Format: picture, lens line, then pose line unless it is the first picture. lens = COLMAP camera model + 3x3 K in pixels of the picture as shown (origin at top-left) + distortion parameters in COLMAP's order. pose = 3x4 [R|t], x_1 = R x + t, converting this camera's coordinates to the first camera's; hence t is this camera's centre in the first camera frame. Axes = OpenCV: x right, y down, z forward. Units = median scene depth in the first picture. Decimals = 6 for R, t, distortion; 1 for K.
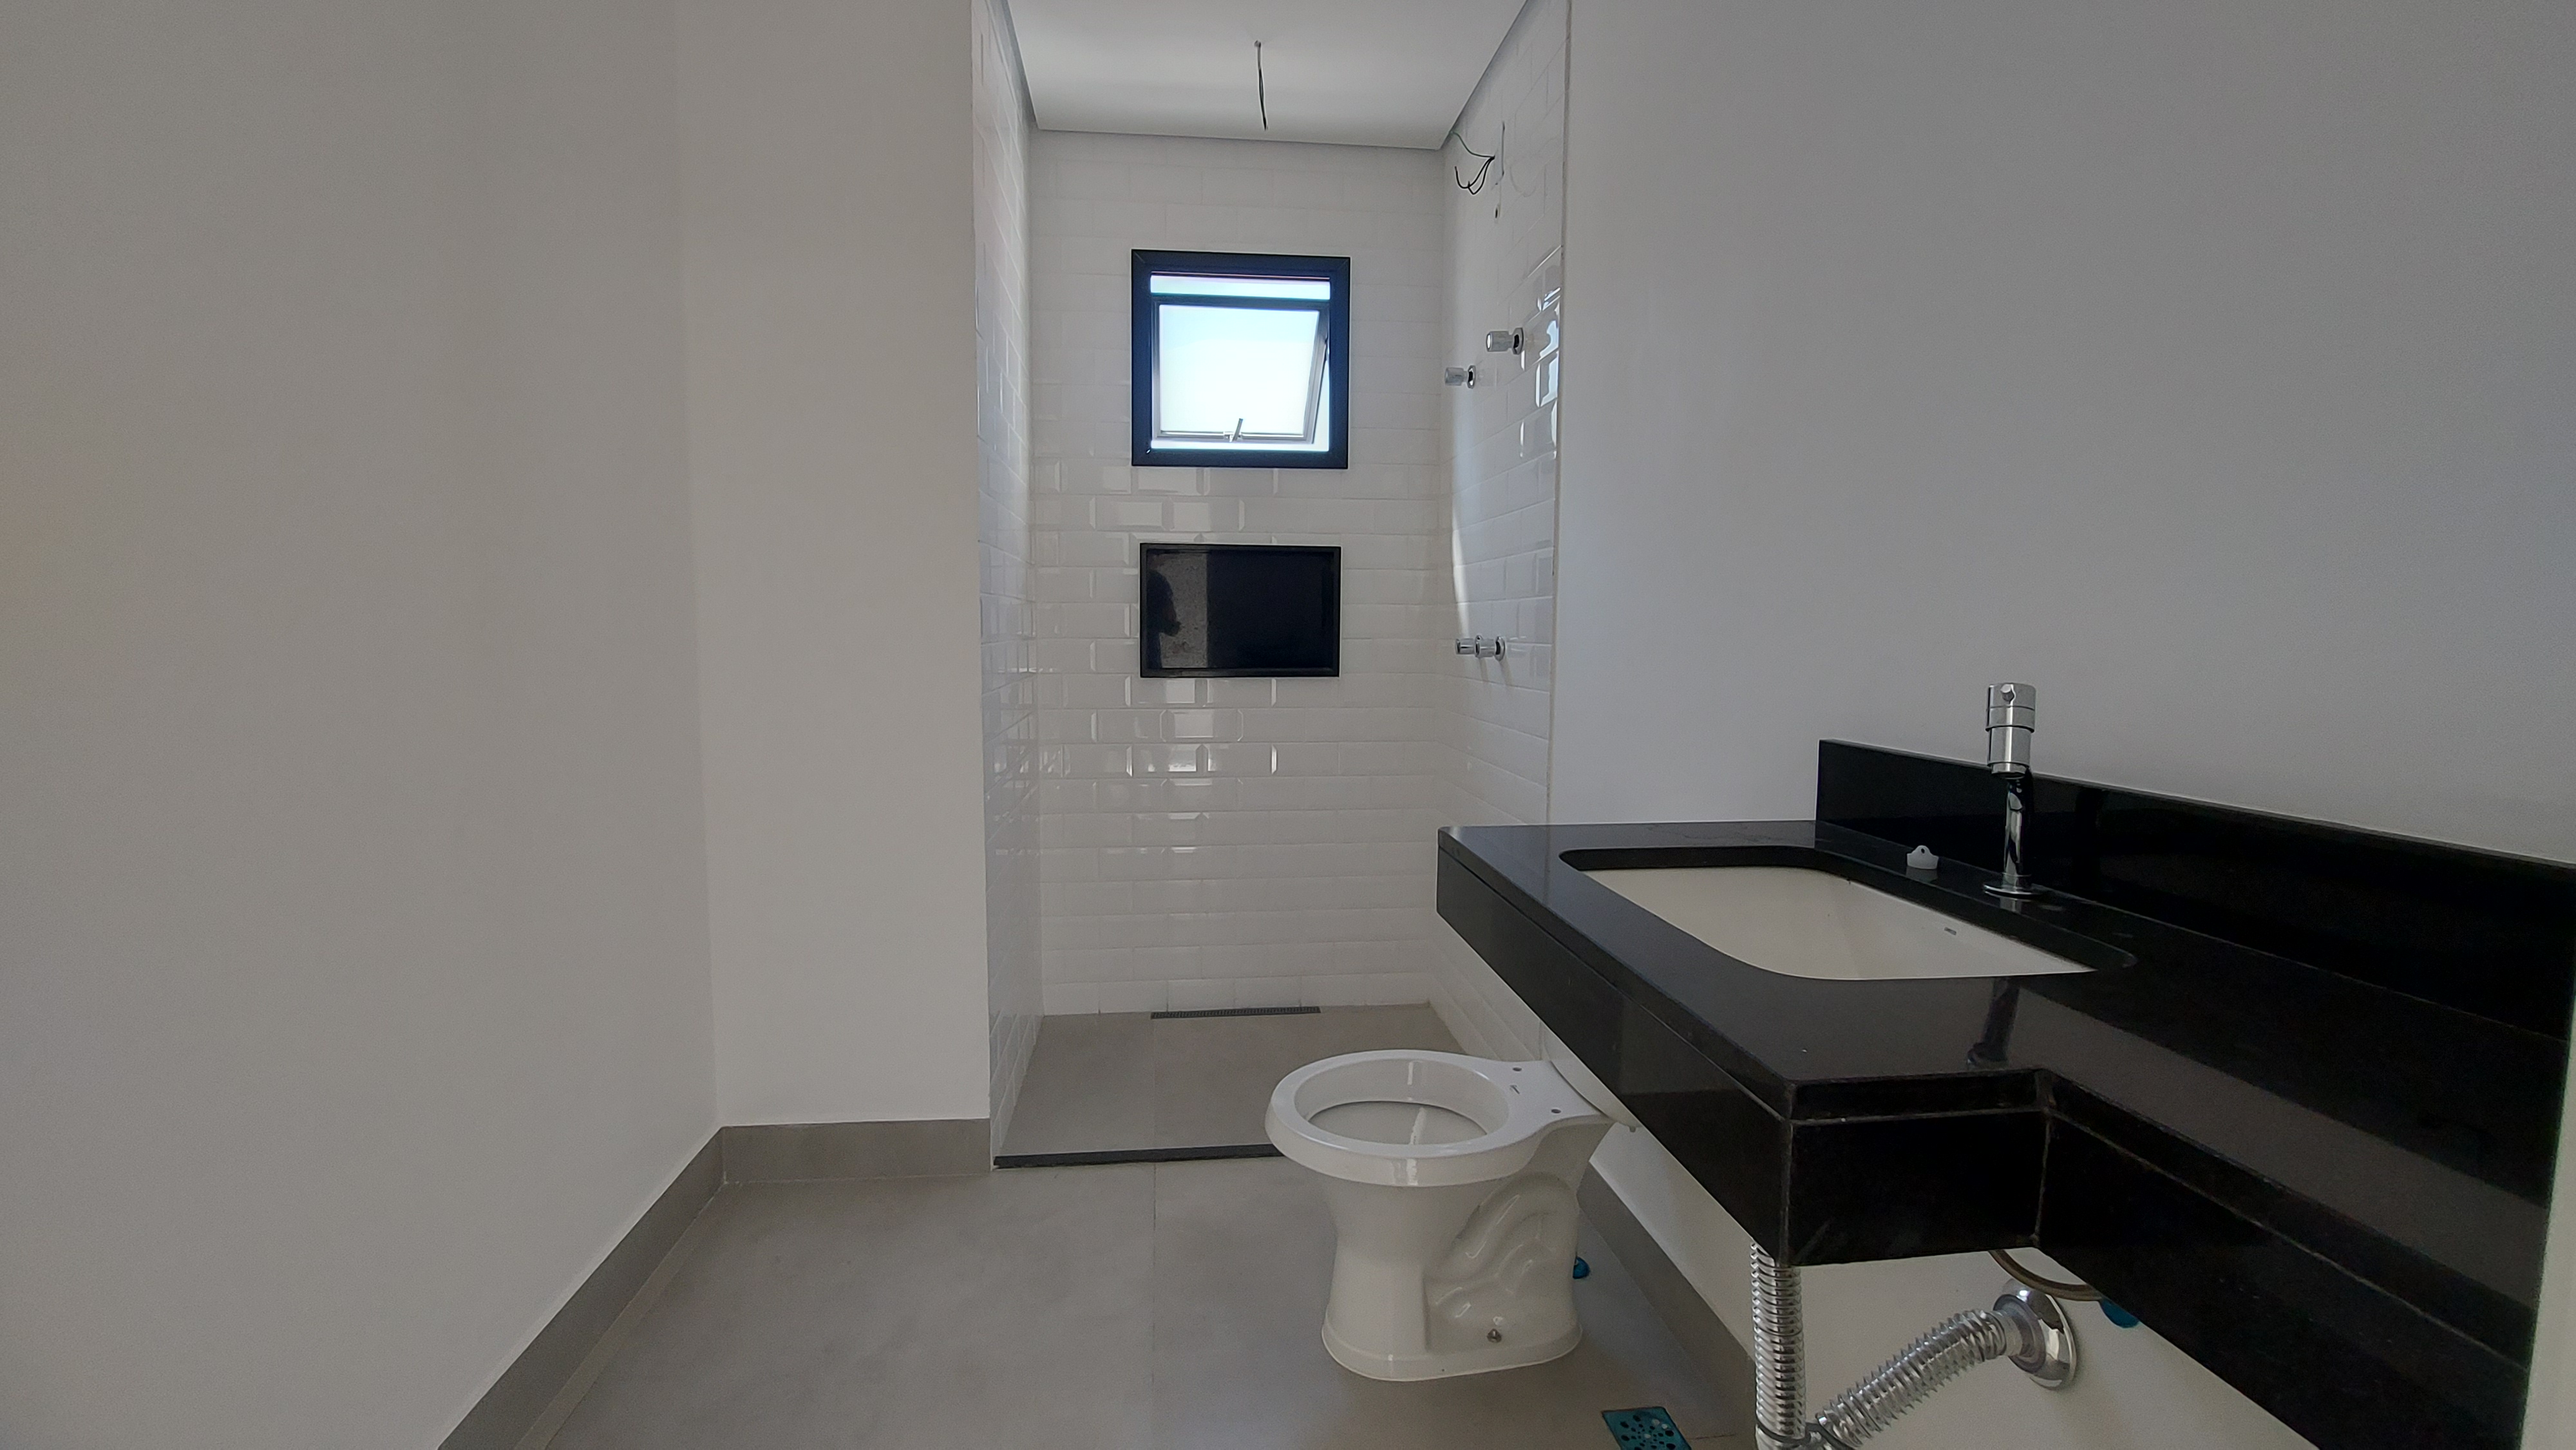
lens RADIAL K [[1027.6, 0, 1281.0], [0, 1027.6, 720.5], [0, 0, 1]] dist [-0.012951, -0.002621]
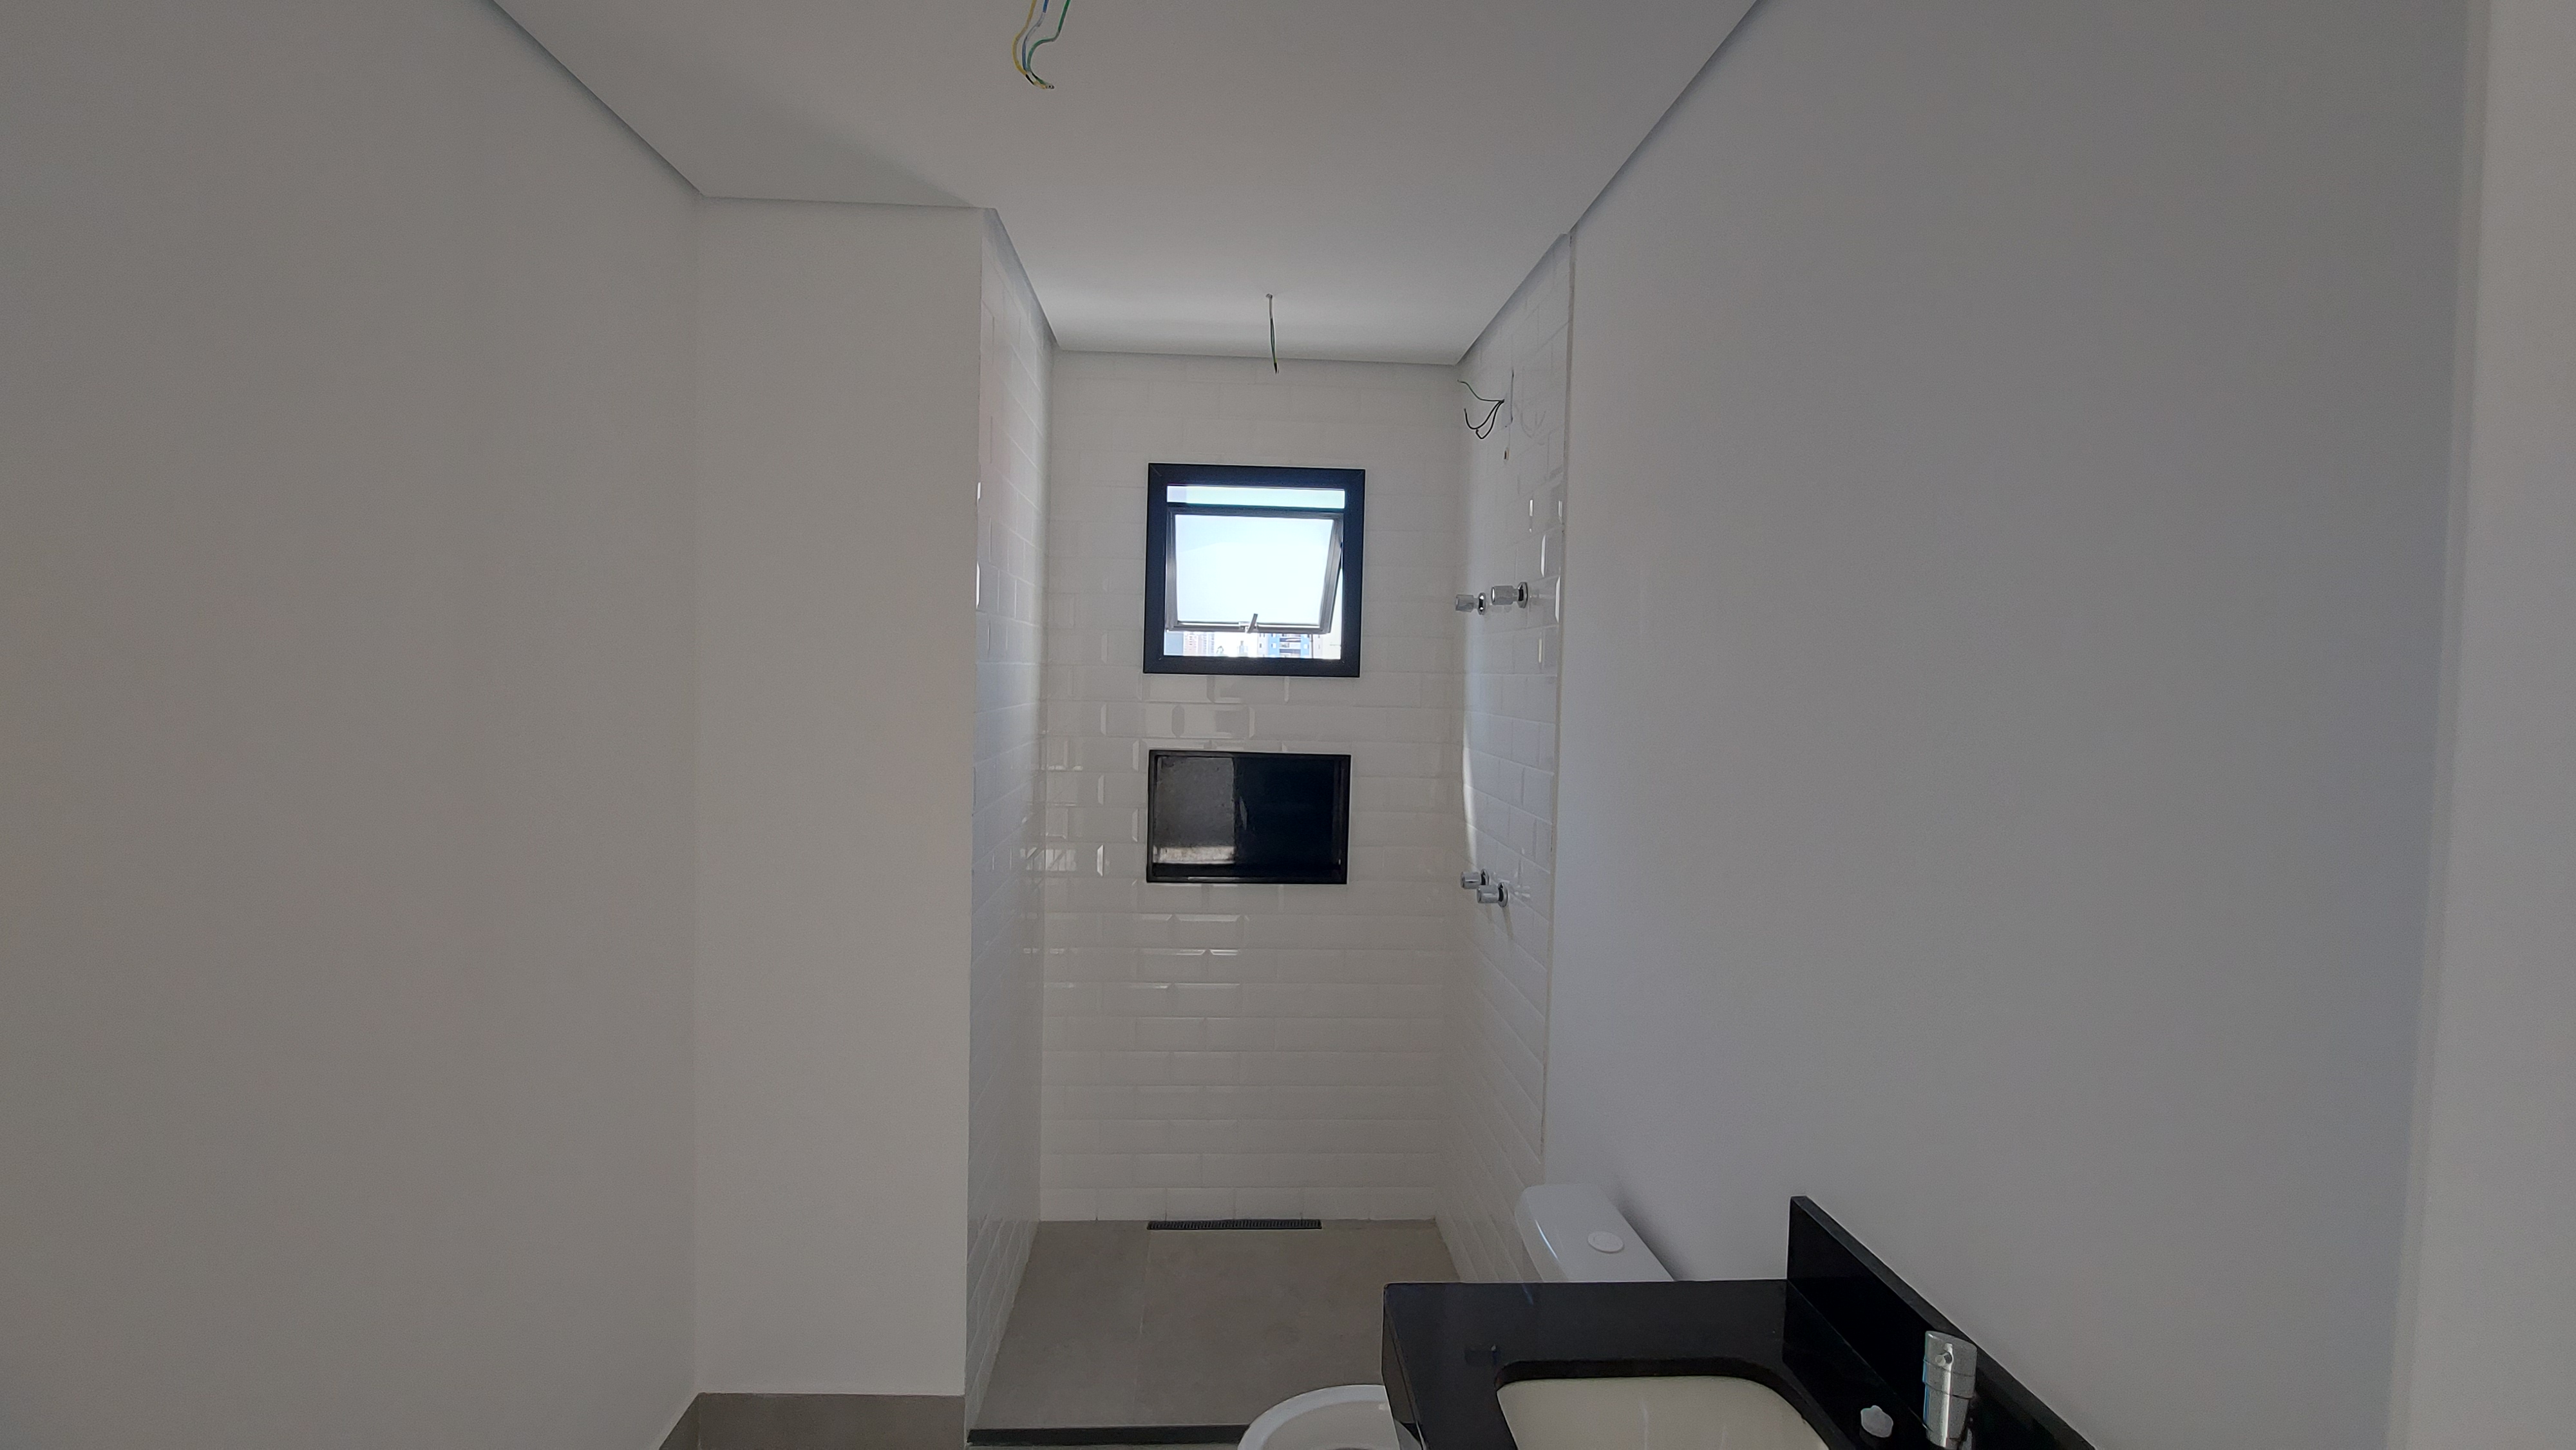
lens RADIAL K [[1027.6, 0, 1268.1], [0, 1027.6, 778.3], [0, 0, 1]] dist [-0.012951, -0.002621]
pose [[0.998779, 0.020370, -0.045000, 0.024005], [-0.022351, 0.998783, -0.043959, -0.103944], [0.044050, 0.044911, 0.998019, 0.005046]]
